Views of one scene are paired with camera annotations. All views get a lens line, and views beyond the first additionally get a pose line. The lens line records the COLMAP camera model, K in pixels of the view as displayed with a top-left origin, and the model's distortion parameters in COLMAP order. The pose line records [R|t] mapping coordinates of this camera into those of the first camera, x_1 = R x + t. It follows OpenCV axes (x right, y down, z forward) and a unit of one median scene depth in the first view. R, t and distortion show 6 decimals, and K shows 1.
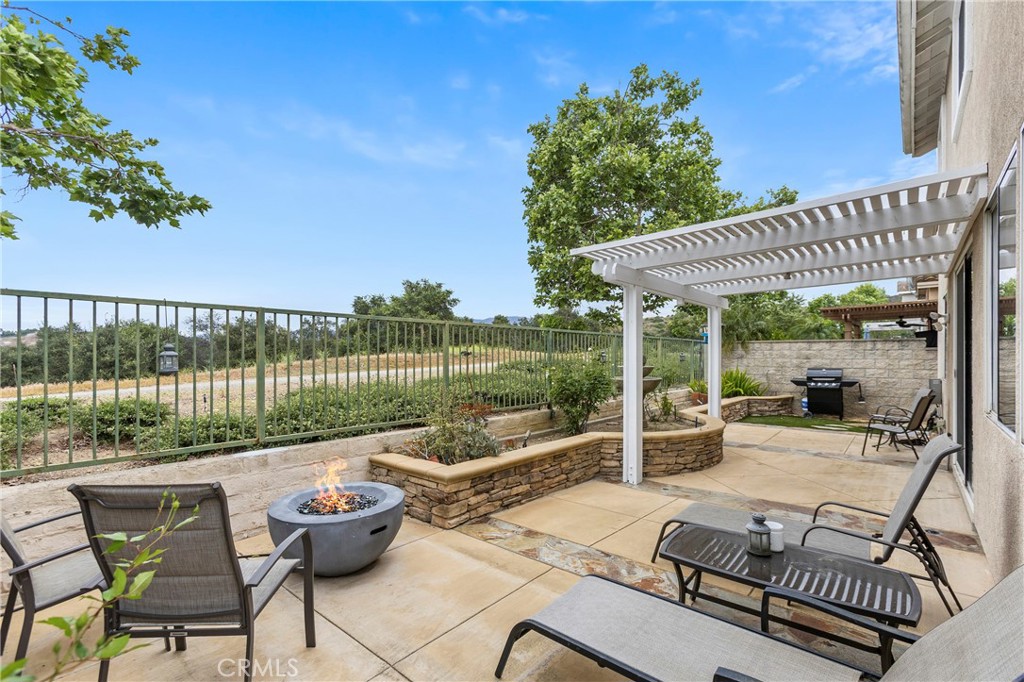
lens RADIAL K [[461.7, 0, 512.0], [0, 461.7, 341.0], [0, 0, 1]] dist [-0.000152, 0.000031]
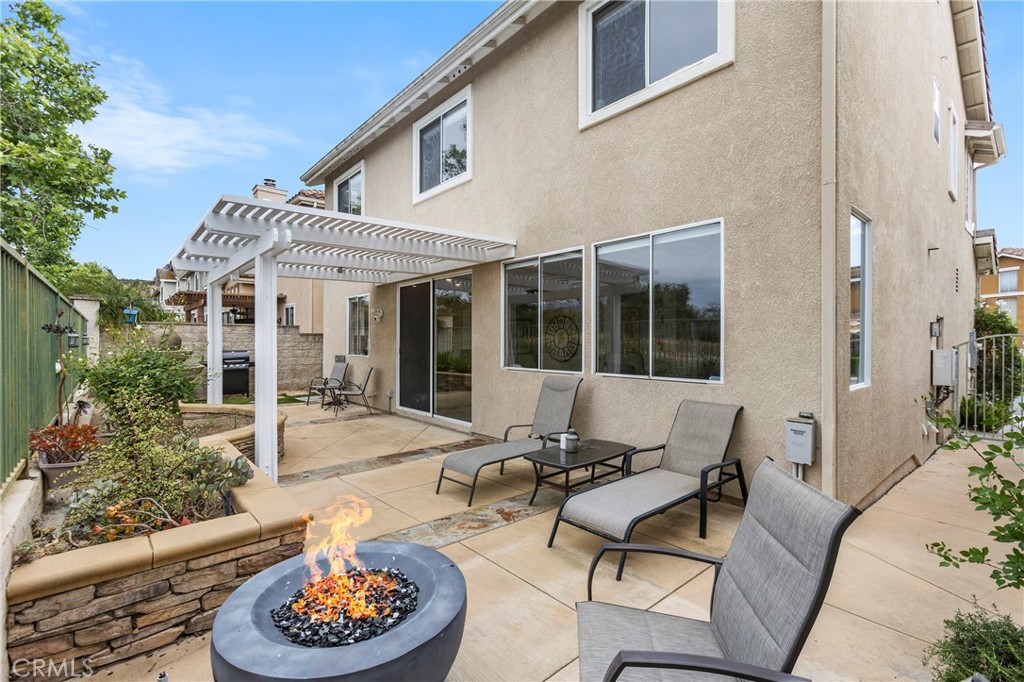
lens RADIAL K [[461.7, 0, 512.0], [0, 461.7, 341.0], [0, 0, 1]] dist [-0.000152, 0.000031]
pose [[0.148046, -0.001453, 0.988979, -0.676738], [-0.028923, 0.999565, 0.005798, 0.034616], [-0.988557, -0.029462, 0.147940, 0.576709]]
